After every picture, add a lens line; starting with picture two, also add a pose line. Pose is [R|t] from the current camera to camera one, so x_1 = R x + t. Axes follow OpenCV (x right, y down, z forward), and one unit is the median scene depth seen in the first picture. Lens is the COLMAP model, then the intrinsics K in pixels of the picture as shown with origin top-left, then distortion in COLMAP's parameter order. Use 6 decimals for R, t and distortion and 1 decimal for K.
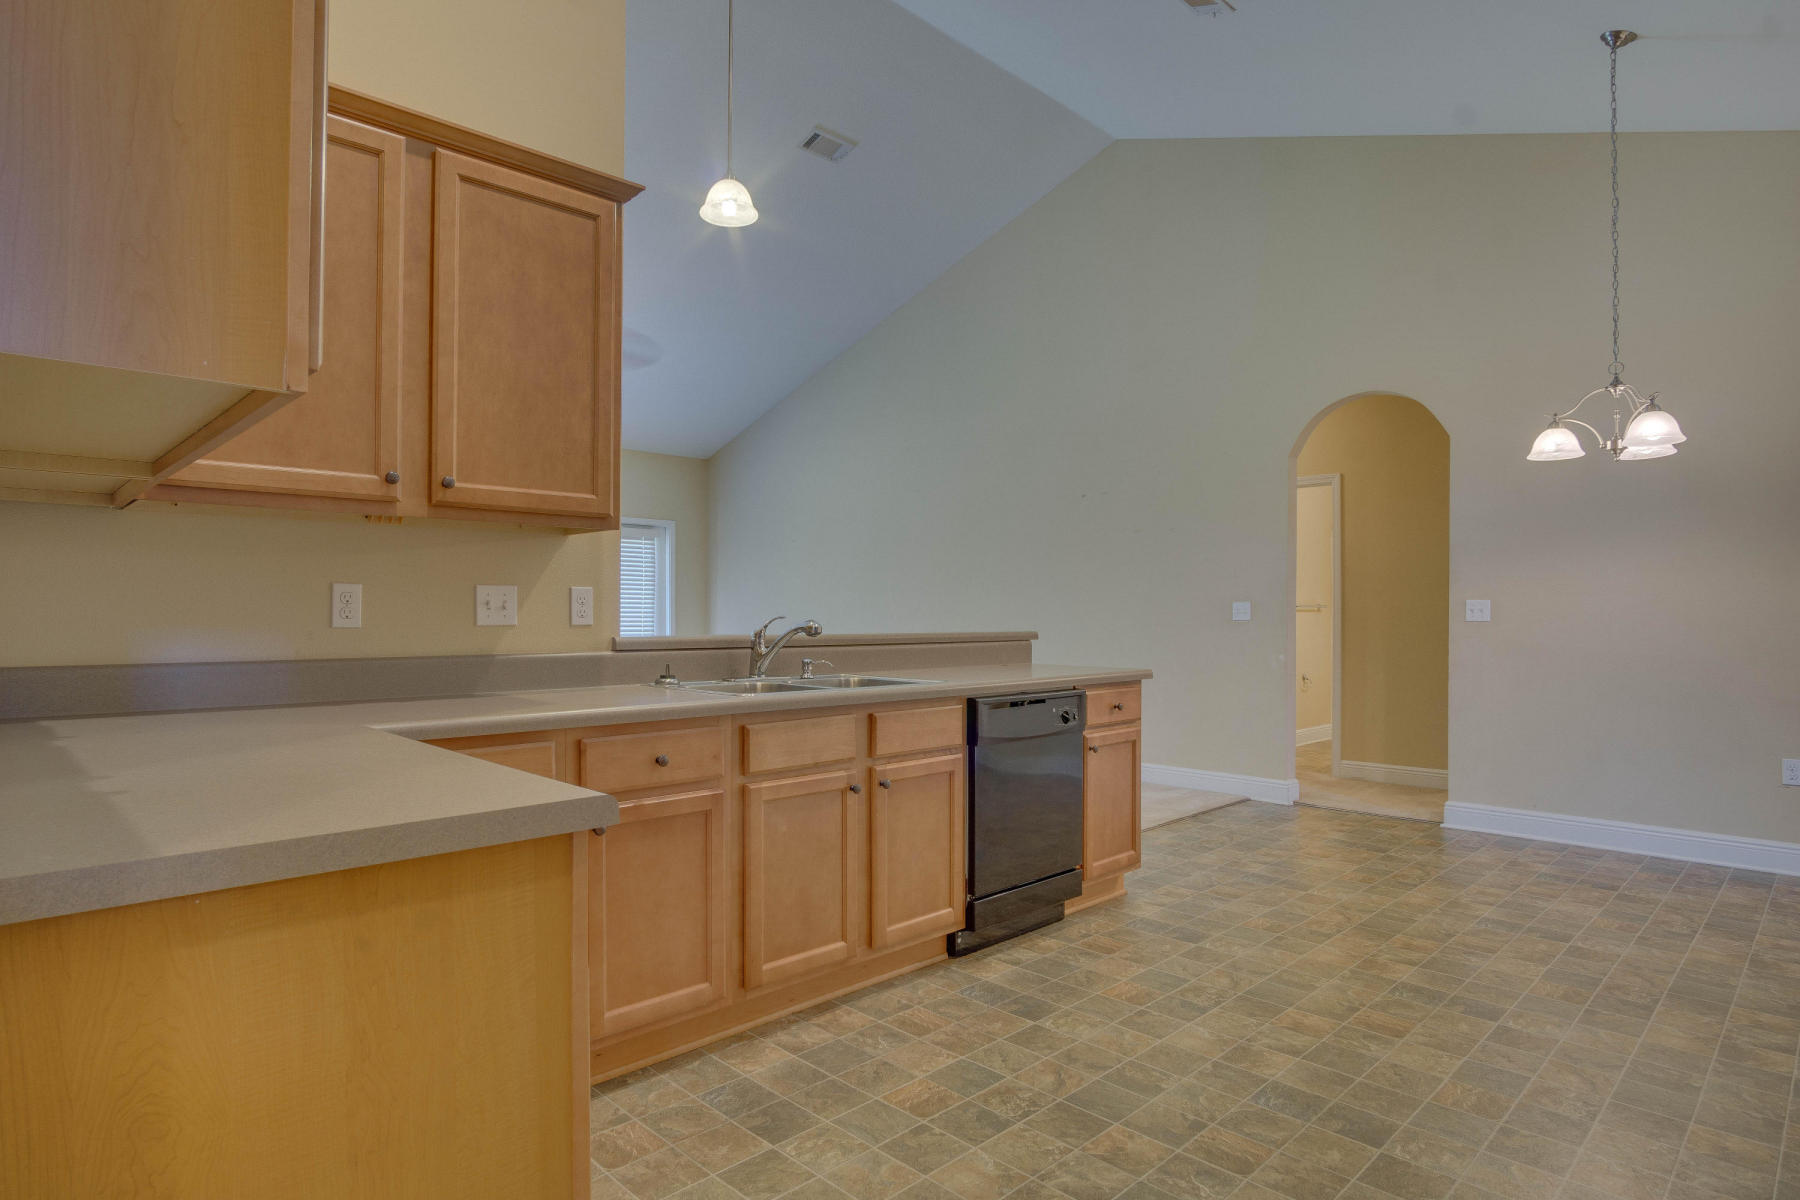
lens RADIAL K [[975.6, 0, 894.5], [0, 975.6, 609.5], [0, 0, 1]] dist [-0.027175, 0.009777]
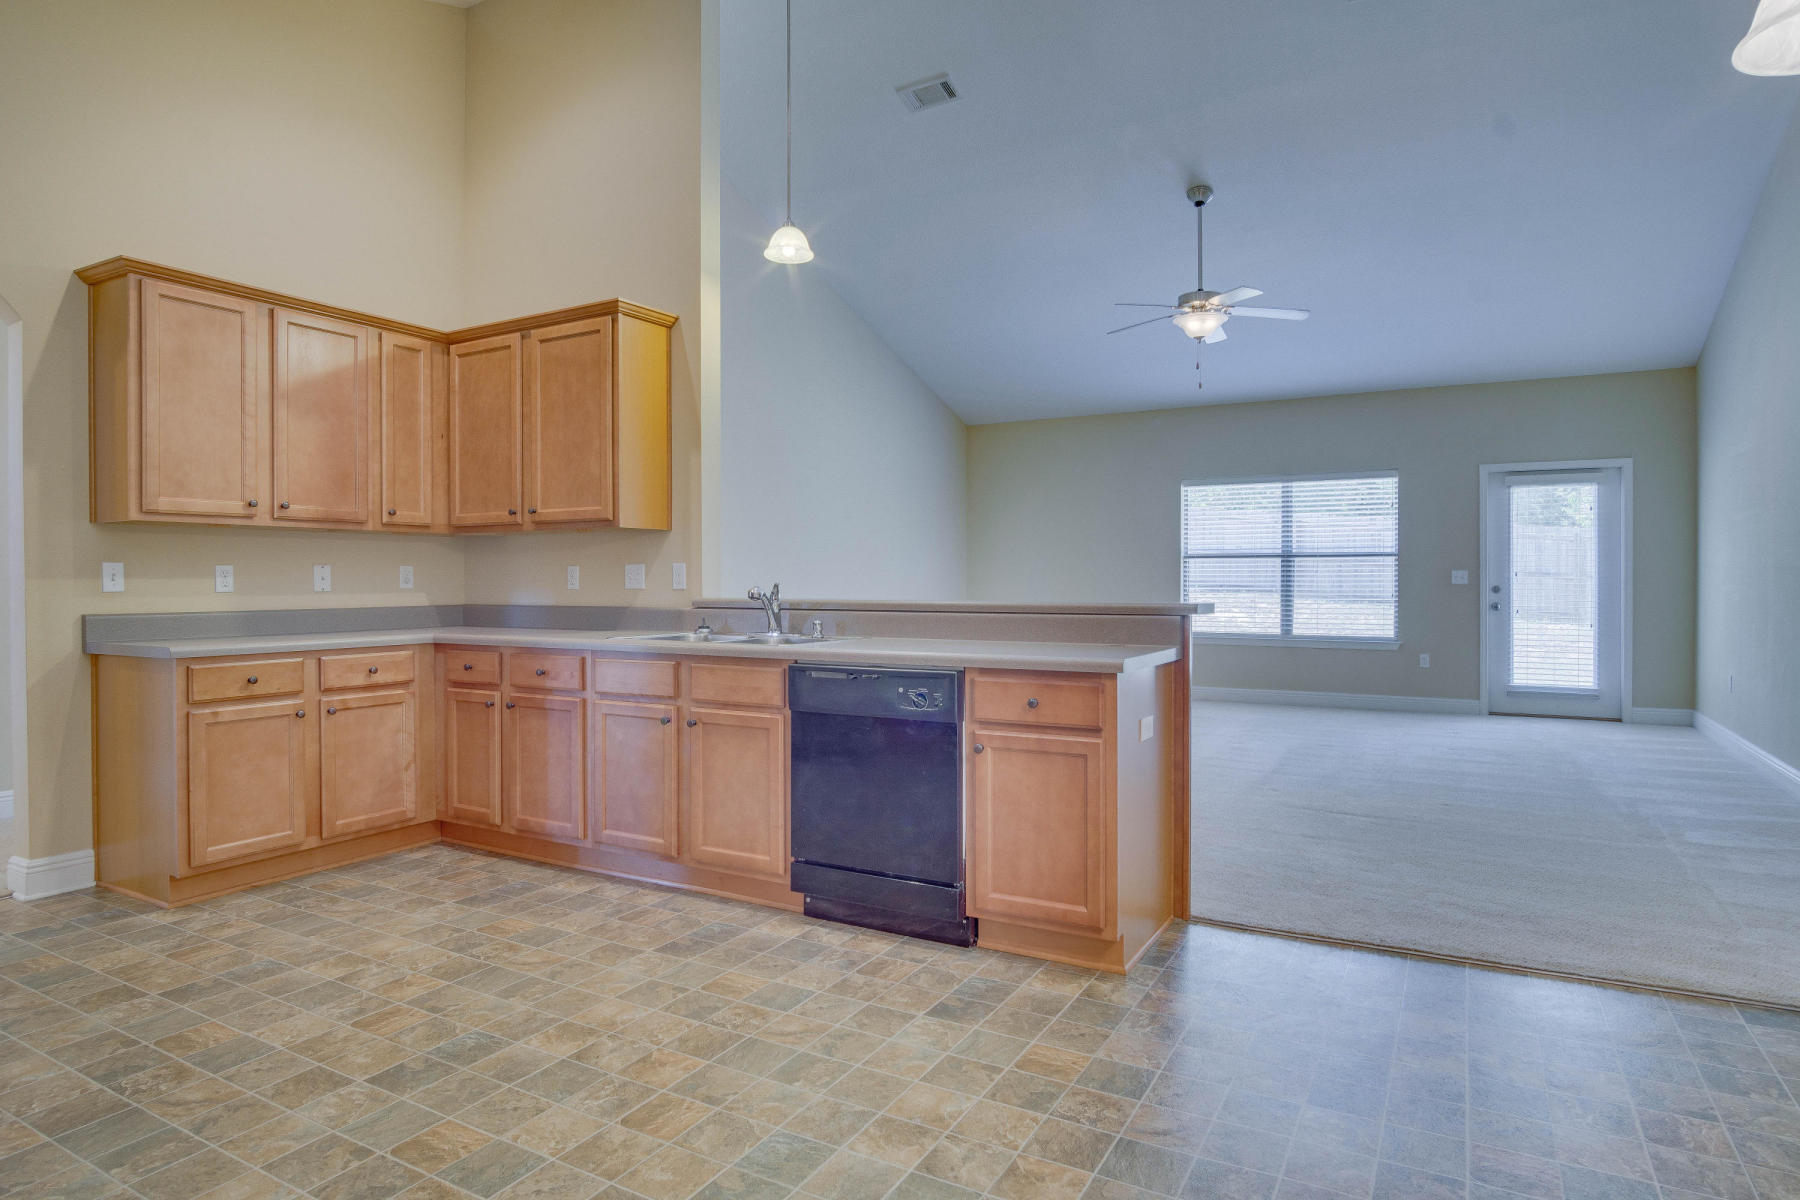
lens RADIAL K [[975.6, 0, 907.7], [0, 975.6, 586.3], [0, 0, 1]] dist [-0.027175, 0.009777]
pose [[0.302991, 0.001747, -0.952992, 1.234546], [0.007170, 0.999966, 0.004113, 0.008472], [0.952967, -0.008079, 0.302968, 0.912448]]
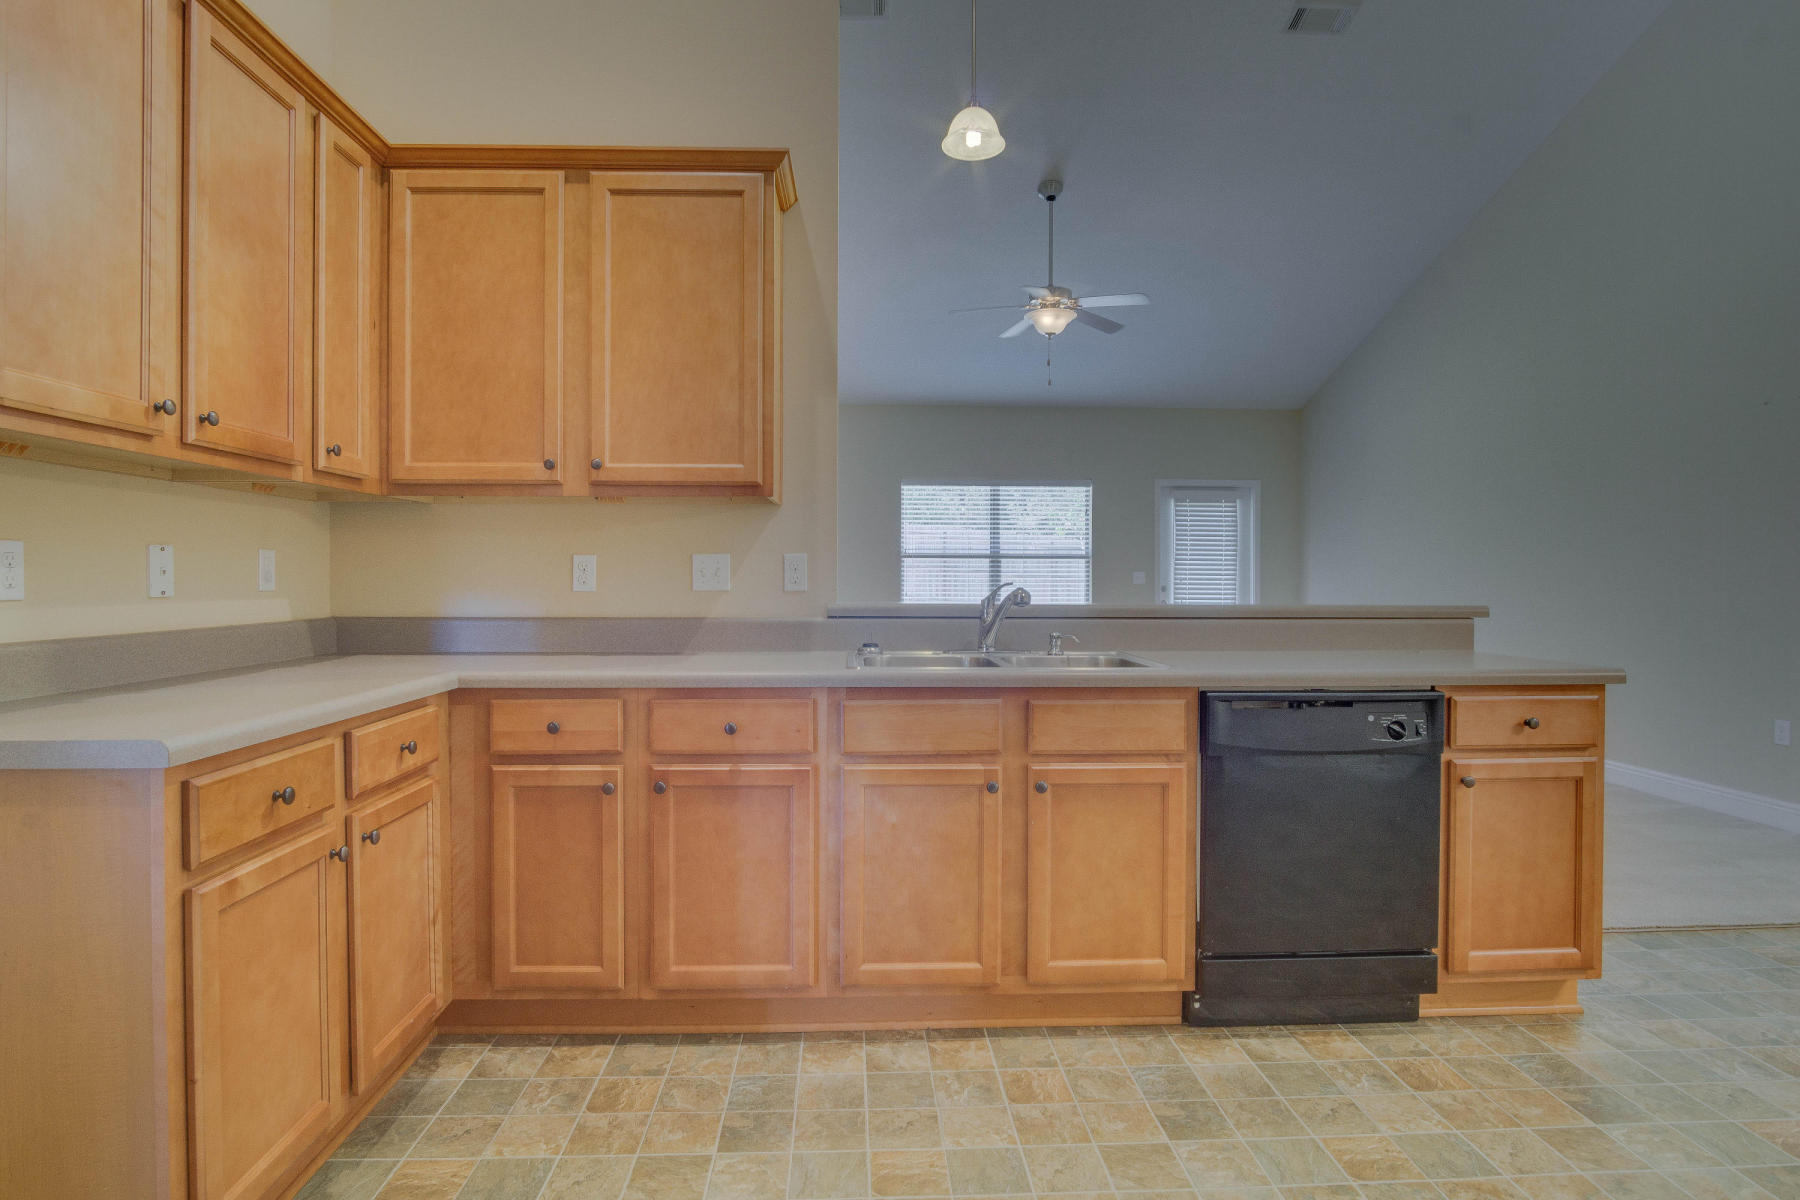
lens RADIAL K [[975.6, 0, 880.1], [0, 975.6, 581.1], [0, 0, 1]] dist [-0.027175, 0.009777]
pose [[0.749387, 0.000806, -0.662132, 0.443720], [0.001655, 0.999994, 0.003091, 0.002354], [0.662130, -0.003412, 0.749381, 0.300572]]
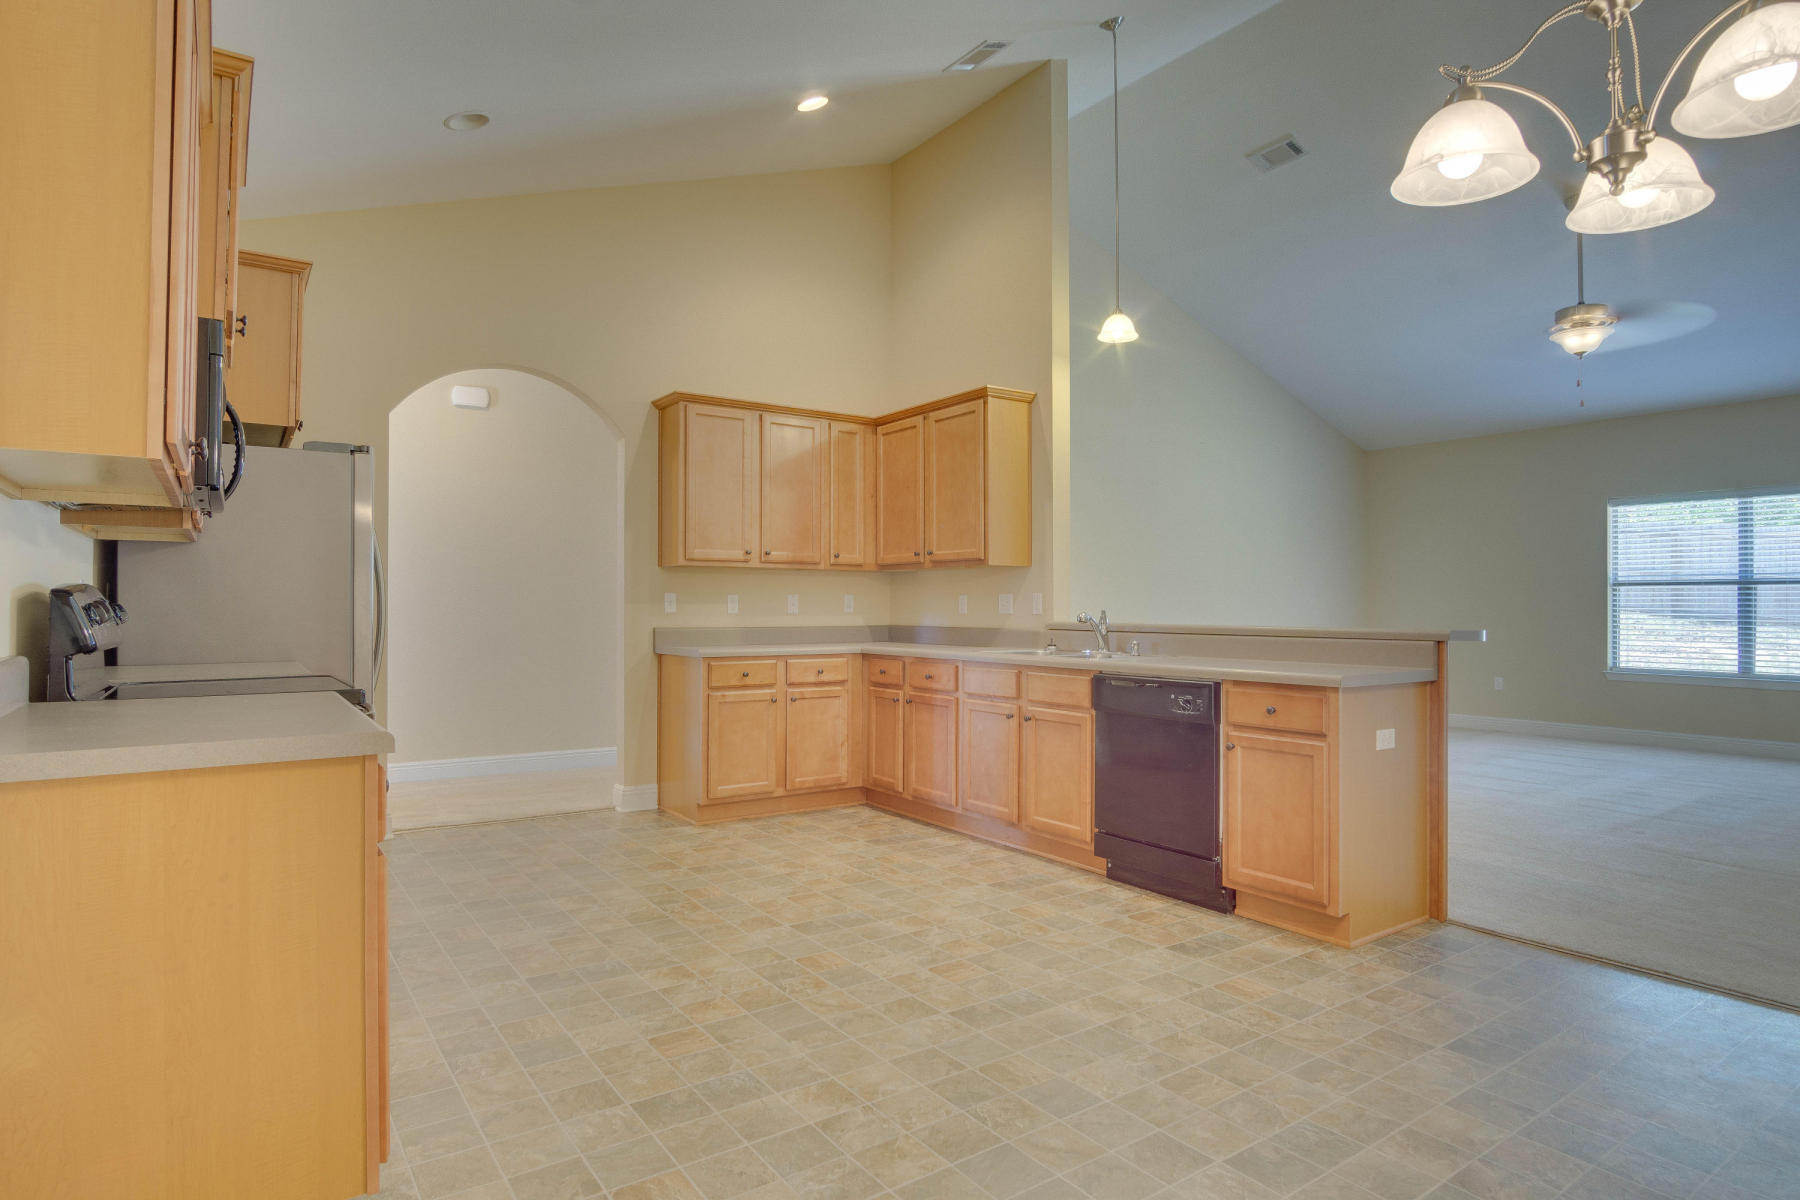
lens RADIAL K [[997.5, 0, 896.2], [0, 997.5, 596.3], [0, 0, 1]] dist [-0.002701, -0.000163]
pose [[-0.169112, -0.013711, -0.985502, 1.607509], [0.001063, 0.999900, -0.014094, 0.009064], [0.985596, -0.003432, -0.169080, 1.086604]]
